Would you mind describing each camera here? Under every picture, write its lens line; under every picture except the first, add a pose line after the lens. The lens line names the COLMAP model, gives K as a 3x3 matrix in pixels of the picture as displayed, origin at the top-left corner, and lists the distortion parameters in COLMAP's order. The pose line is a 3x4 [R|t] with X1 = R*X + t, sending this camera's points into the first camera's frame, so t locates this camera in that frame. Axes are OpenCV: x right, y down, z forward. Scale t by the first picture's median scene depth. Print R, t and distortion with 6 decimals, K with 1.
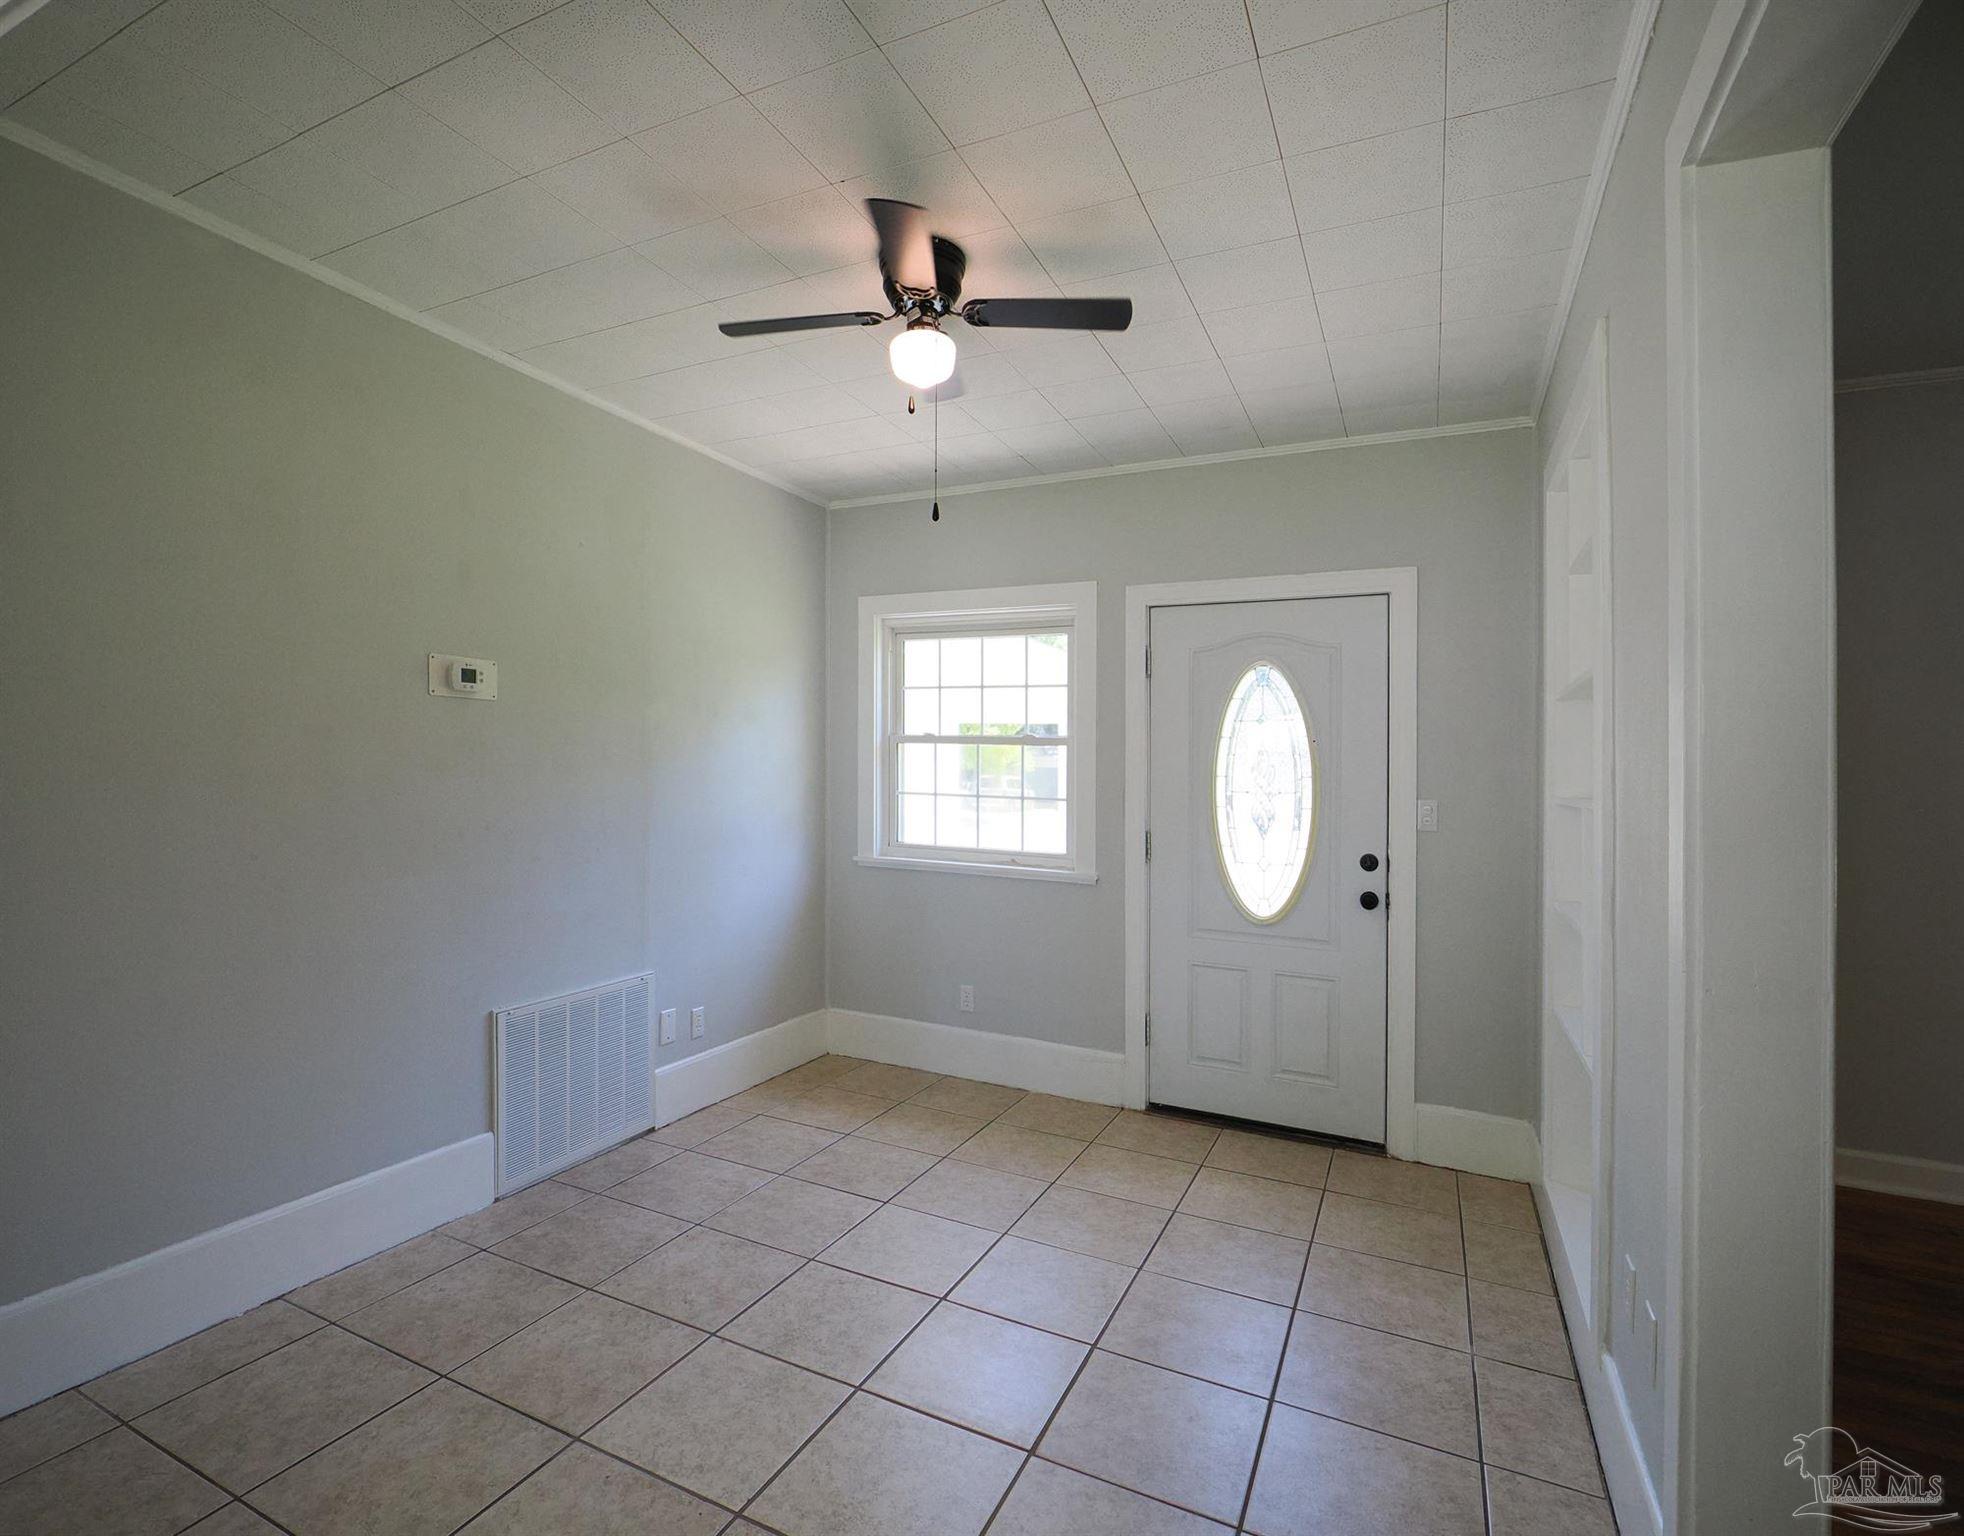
lens RADIAL K [[970.1, 0, 963.2], [0, 970.1, 762.1], [0, 0, 1]] dist [0.000794, 0.000133]
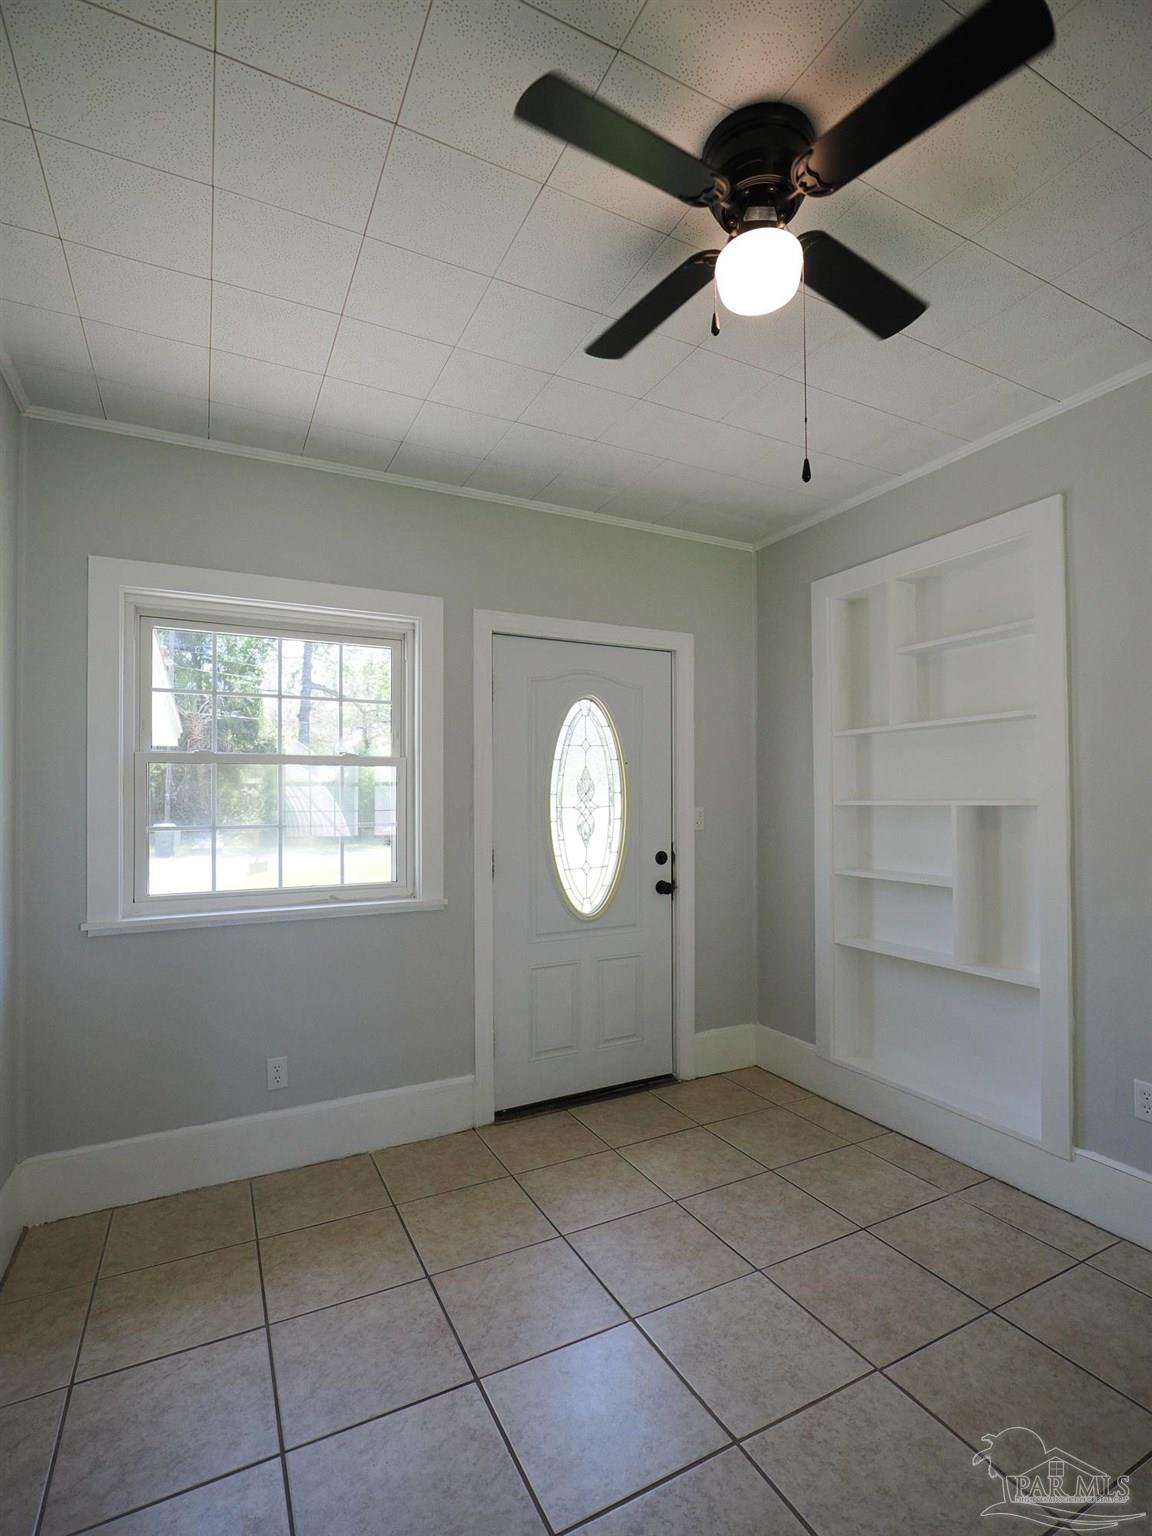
lens RADIAL K [[733.8, 0, 574.8], [0, 733.8, 762.7], [0, 0, 1]] dist [0.001235, -0.000006]
pose [[0.575043, 0.000940, 0.818122, -0.416255], [0.008428, 0.999939, -0.007072, -0.015482], [-0.818080, 0.010962, 0.575001, 0.499133]]
